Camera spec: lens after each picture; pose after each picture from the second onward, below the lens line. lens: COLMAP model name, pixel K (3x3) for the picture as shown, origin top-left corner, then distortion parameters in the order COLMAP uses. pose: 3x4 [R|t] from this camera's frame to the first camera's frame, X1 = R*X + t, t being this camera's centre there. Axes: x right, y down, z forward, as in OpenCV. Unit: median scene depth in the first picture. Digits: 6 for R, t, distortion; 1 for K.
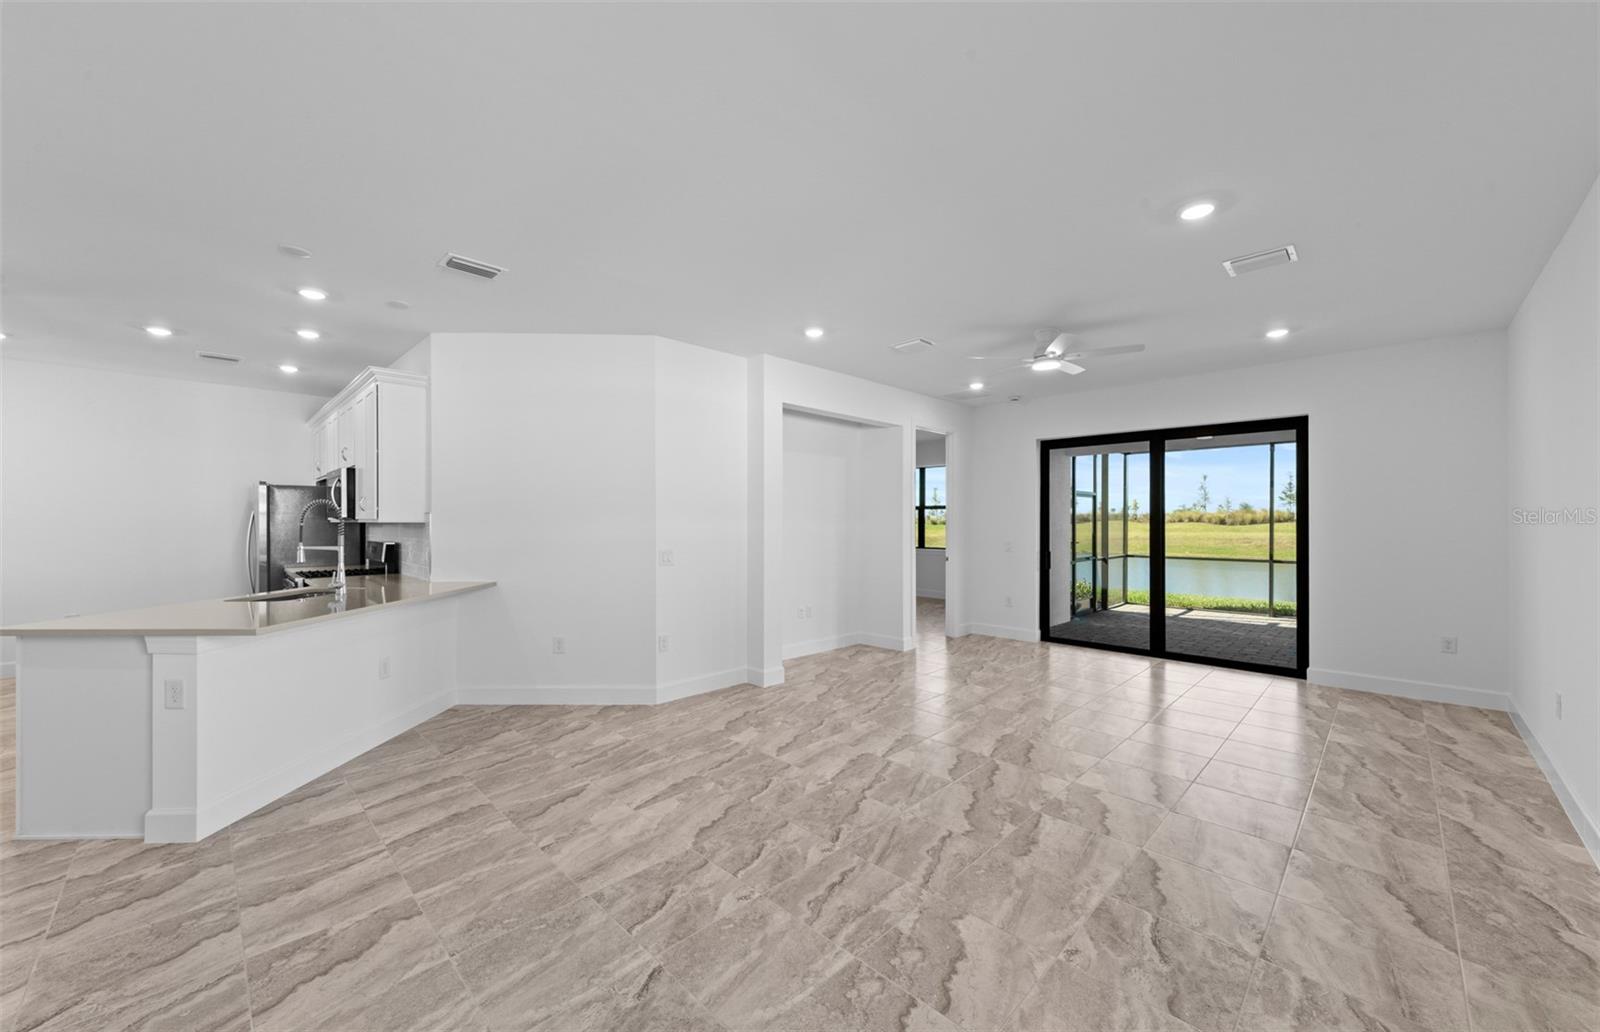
lens RADIAL K [[571.1, 0, 820.0], [0, 571.1, 528.4], [0, 0, 1]] dist [0.006985, -0.001161]
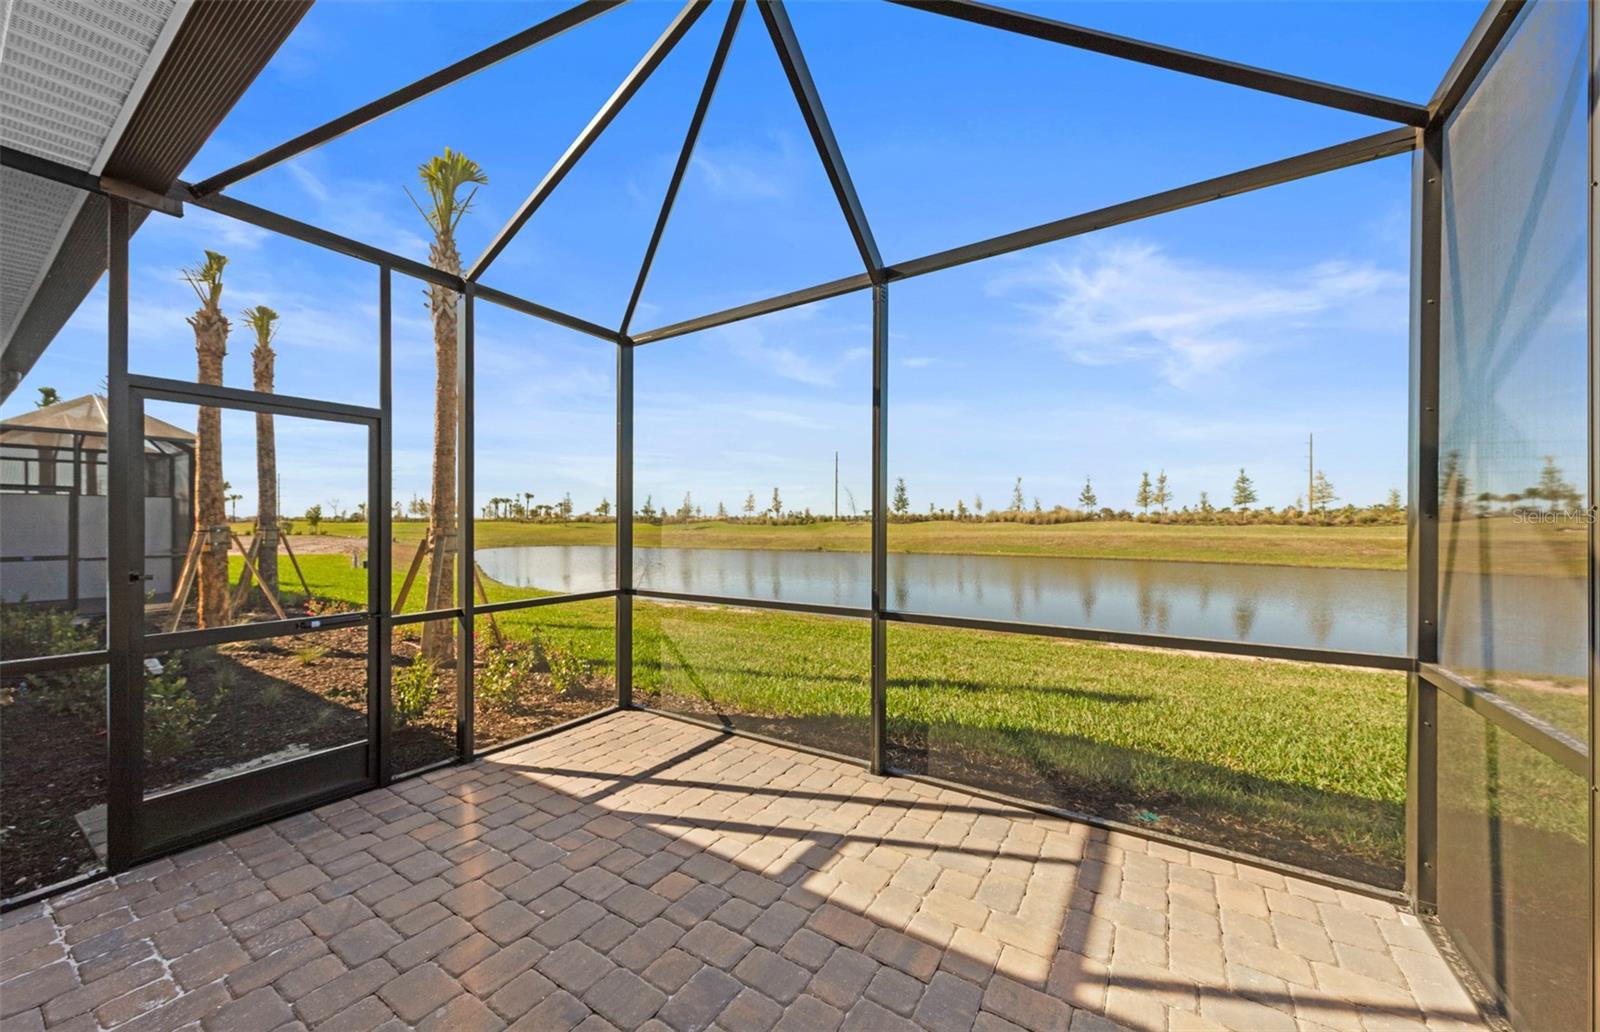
lens RADIAL K [[571.1, 0, 807.3], [0, 571.1, 518.2], [0, 0, 1]] dist [0.006985, -0.001161]
pose [[0.976433, 0.003969, 0.215786, 1.561922], [-0.000235, 0.999850, -0.017326, 0.009197], [-0.215822, 0.016867, 0.976287, 1.558714]]
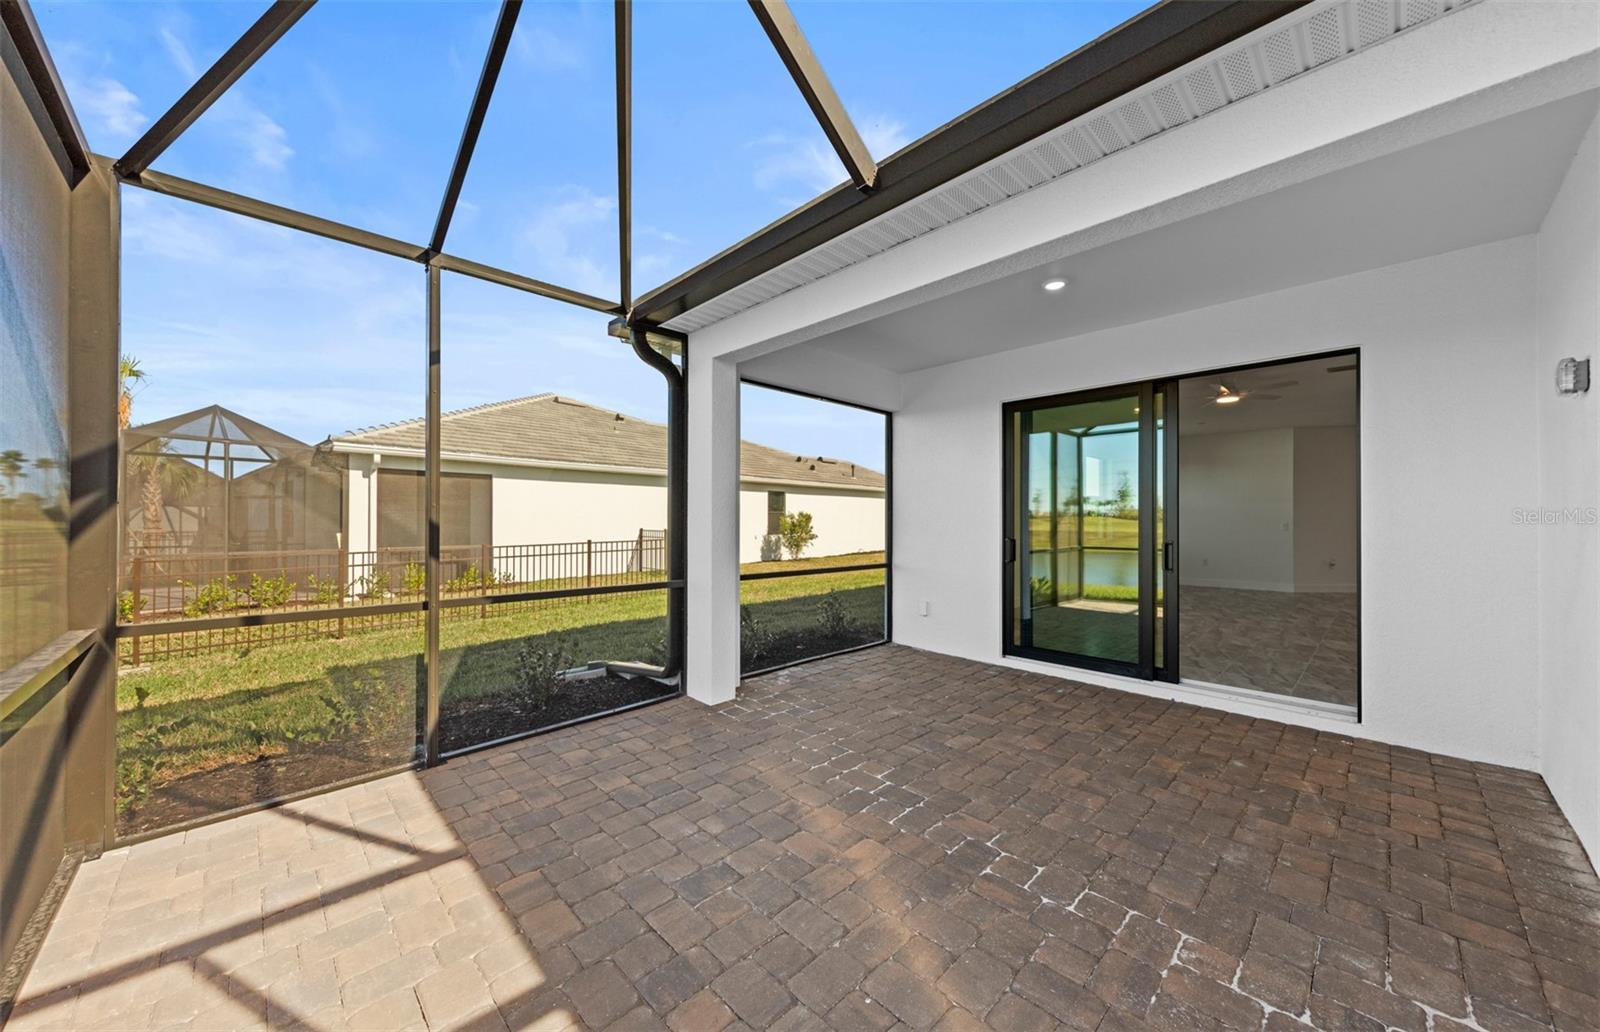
lens RADIAL K [[571.1, 0, 799.1], [0, 571.1, 518.4], [0, 0, 1]] dist [0.006985, -0.001161]
pose [[-0.999757, 0.003239, 0.021791, 1.480241], [0.003341, 0.999984, 0.004662, 0.012888], [-0.021776, 0.004734, -0.999752, 2.535560]]
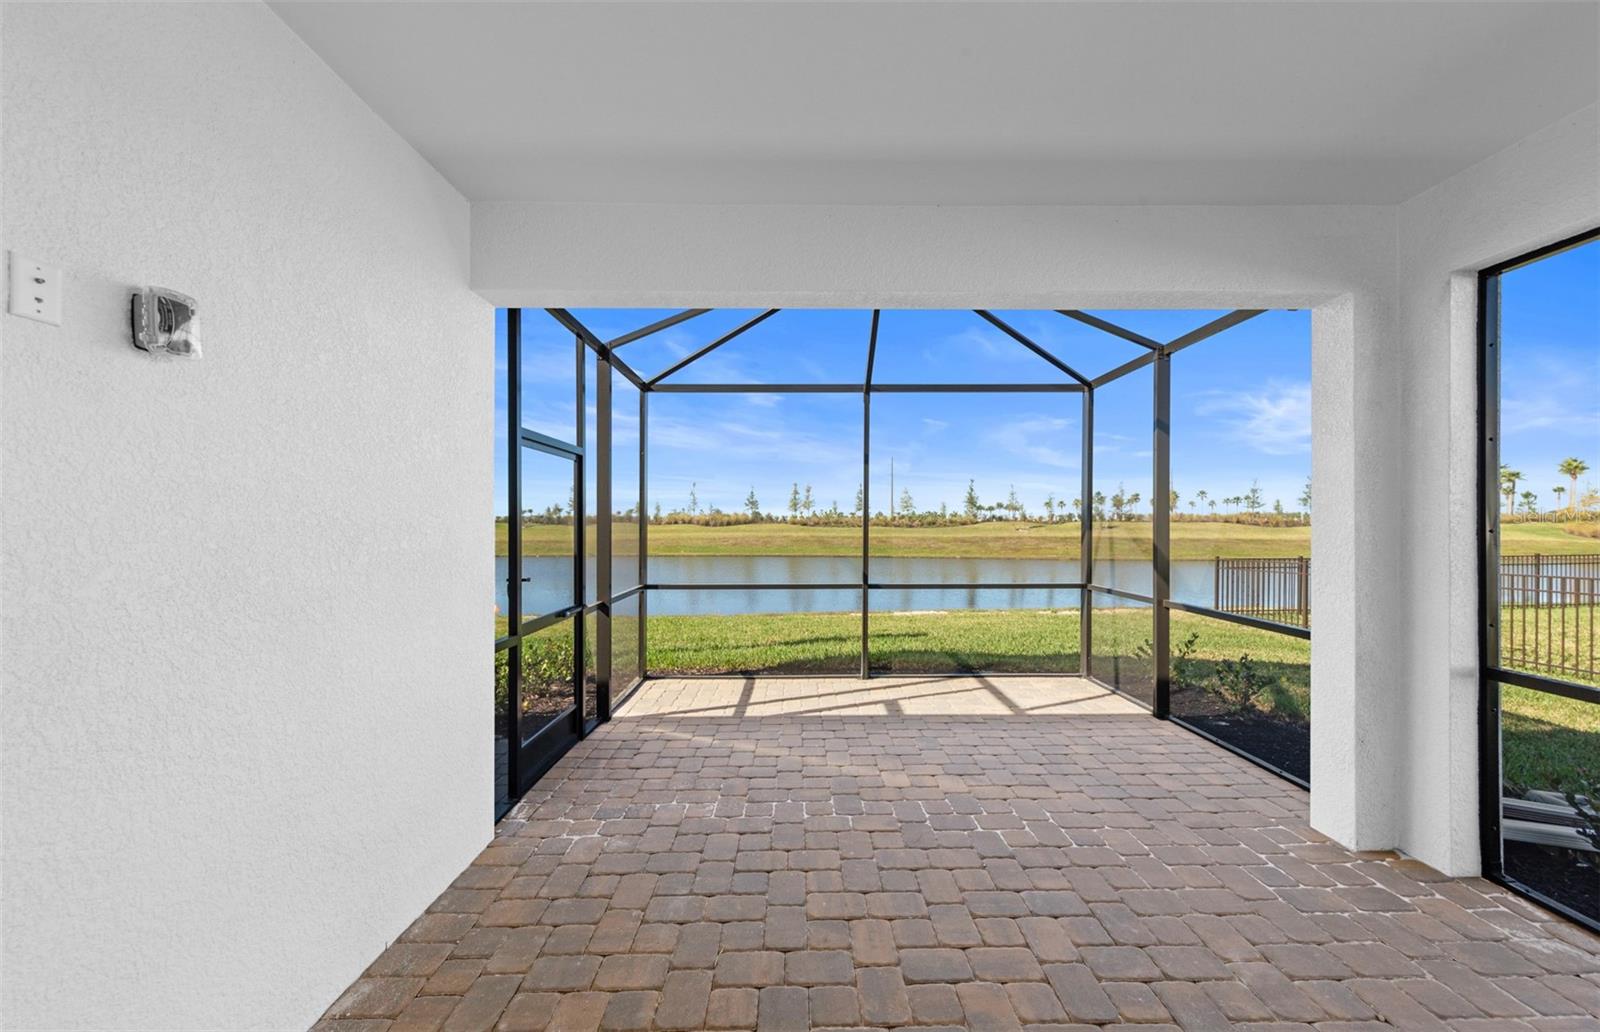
lens RADIAL K [[571.1, 0, 807.6], [0, 571.1, 522.6], [0, 0, 1]] dist [0.006985, -0.001161]
pose [[0.698482, 0.005349, 0.715608, 0.734365], [0.003526, 0.999934, -0.010916, -0.009235], [-0.715619, 0.010148, 0.698417, 1.457740]]
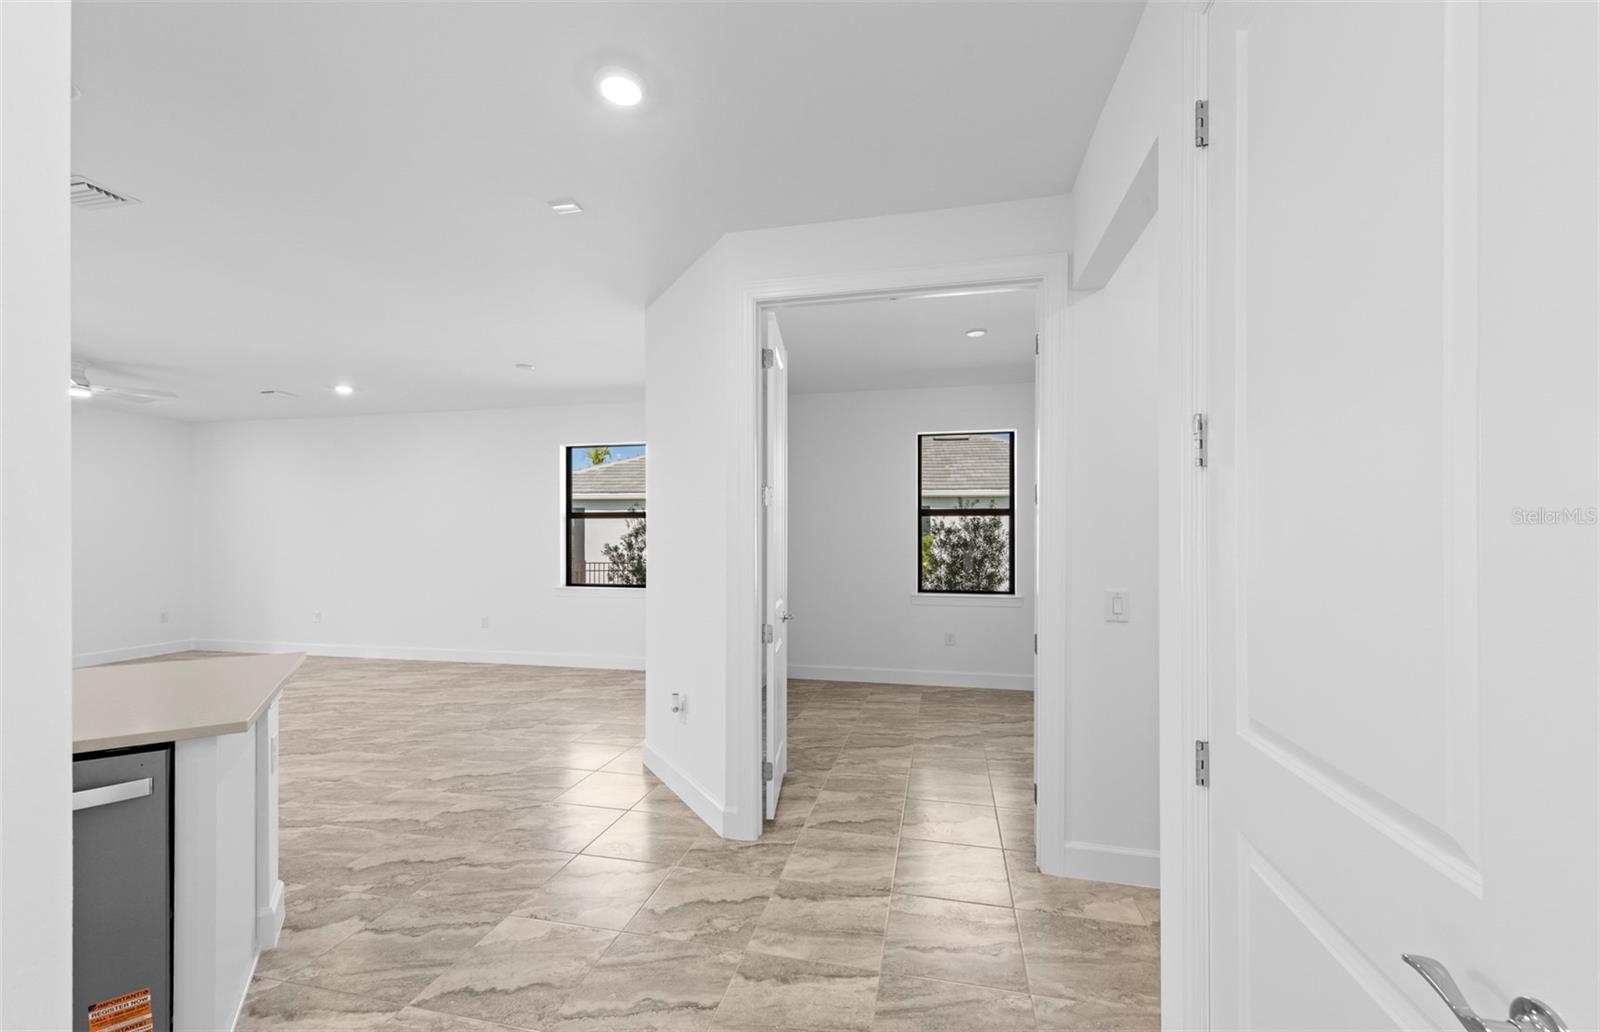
lens RADIAL K [[620.4, 0, 797.0], [0, 620.4, 531.6], [0, 0, 1]] dist [0.005749, -0.000237]
pose [[-0.547393, 0.018933, 0.836661, -1.319430], [0.004543, 0.999797, -0.019653, 0.006670], [-0.836863, -0.006957, -0.547368, 0.519624]]
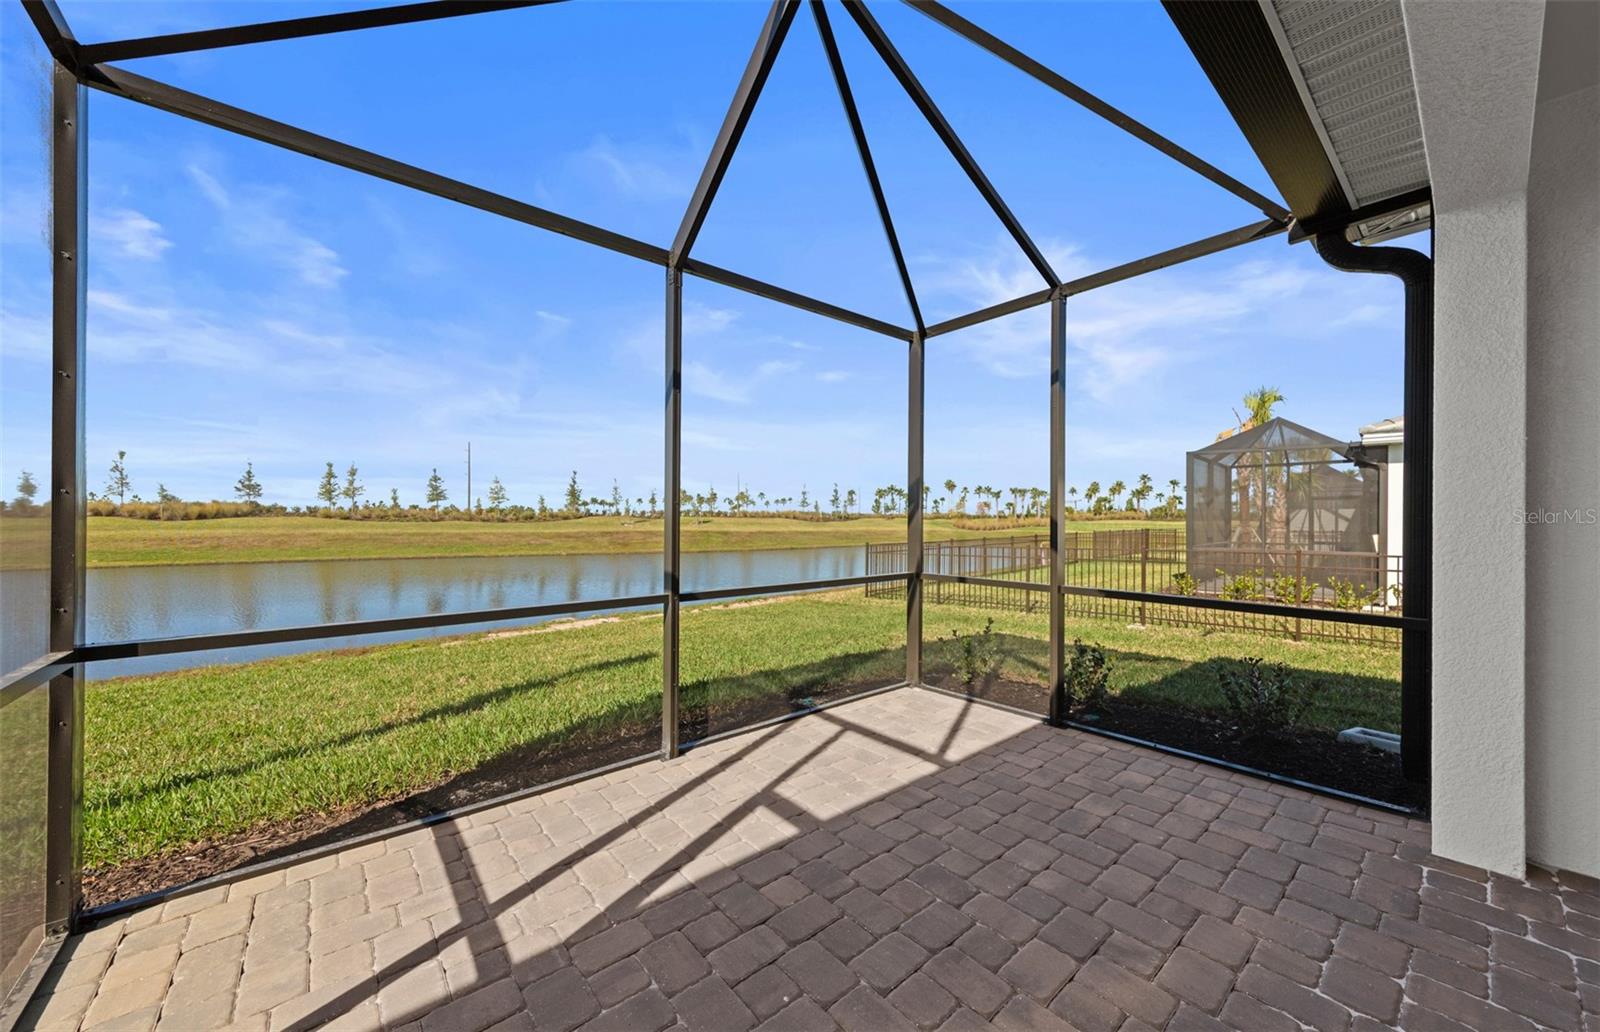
lens RADIAL K [[571.1, 0, 800.9], [0, 571.1, 521.3], [0, 0, 1]] dist [0.006985, -0.001161]
pose [[0.095928, 0.001808, 0.995387, 1.038791], [0.005643, 0.999981, -0.002360, 0.024752], [-0.995372, 0.005844, 0.095916, 2.074425]]
